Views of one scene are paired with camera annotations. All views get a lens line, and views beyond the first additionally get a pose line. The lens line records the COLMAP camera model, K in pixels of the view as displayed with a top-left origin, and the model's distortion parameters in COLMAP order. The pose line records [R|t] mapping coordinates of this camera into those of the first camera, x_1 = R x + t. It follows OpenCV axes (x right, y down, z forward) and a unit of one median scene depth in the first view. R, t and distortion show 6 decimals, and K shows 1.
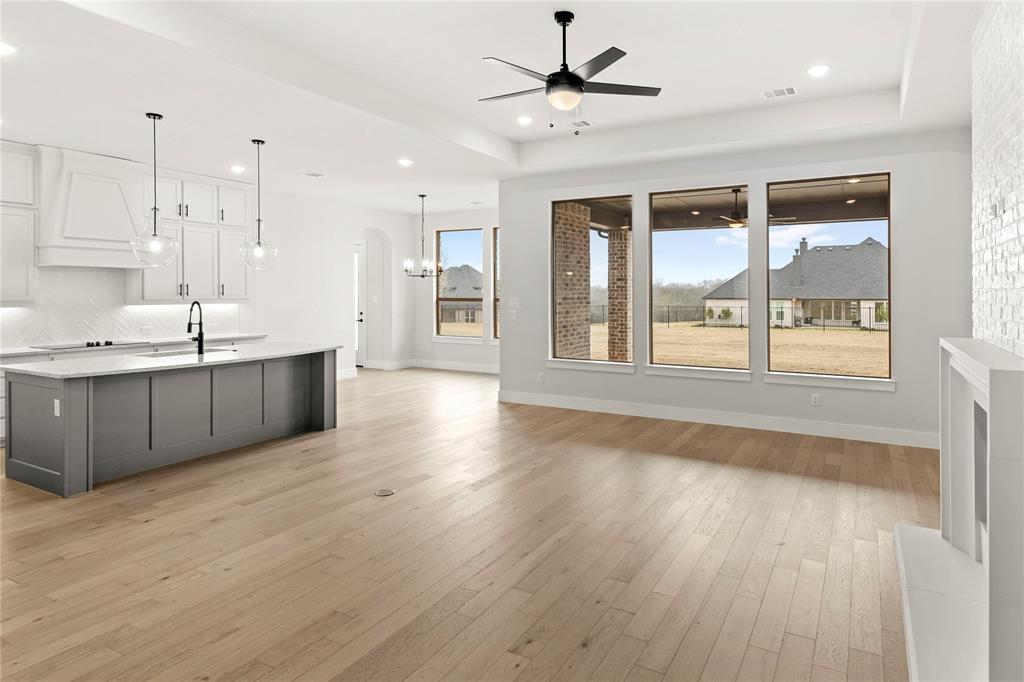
lens RADIAL K [[609.0, 0, 512.7], [0, 609.0, 293.0], [0, 0, 1]] dist [0.026374, -0.000522]
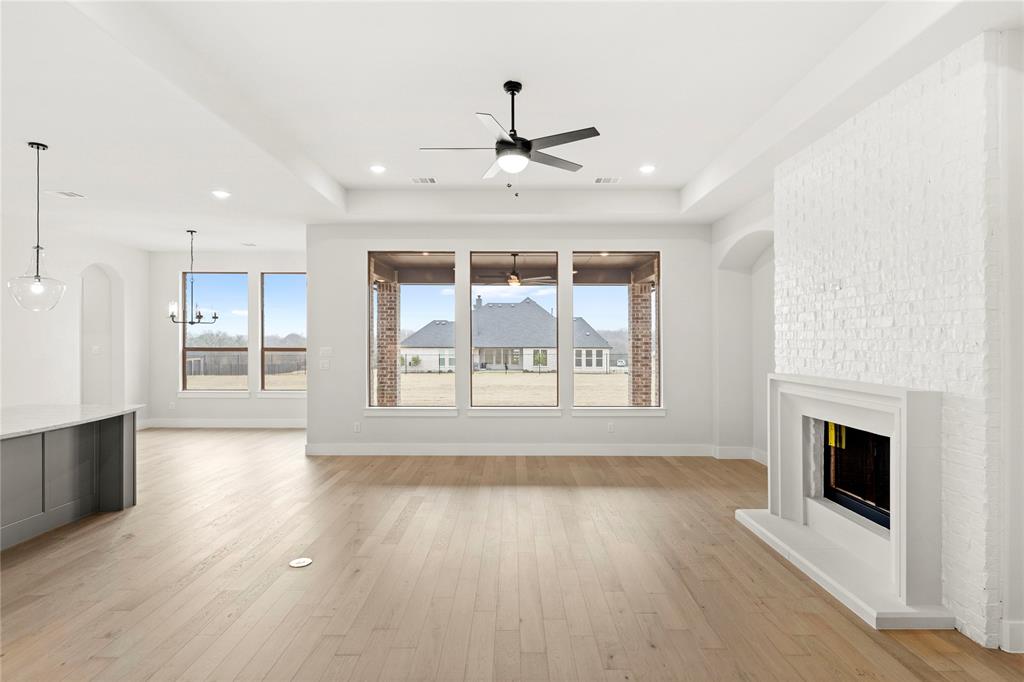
lens RADIAL K [[576.1, 0, 512.0], [0, 576.1, 341.0], [0, 0, 1]] dist [0.002978, -0.000170]
pose [[0.866357, 0.001779, 0.499422, -0.135920], [-0.000741, 0.999997, -0.002277, -0.000038], [-0.499425, 0.001603, 0.866356, 0.039202]]
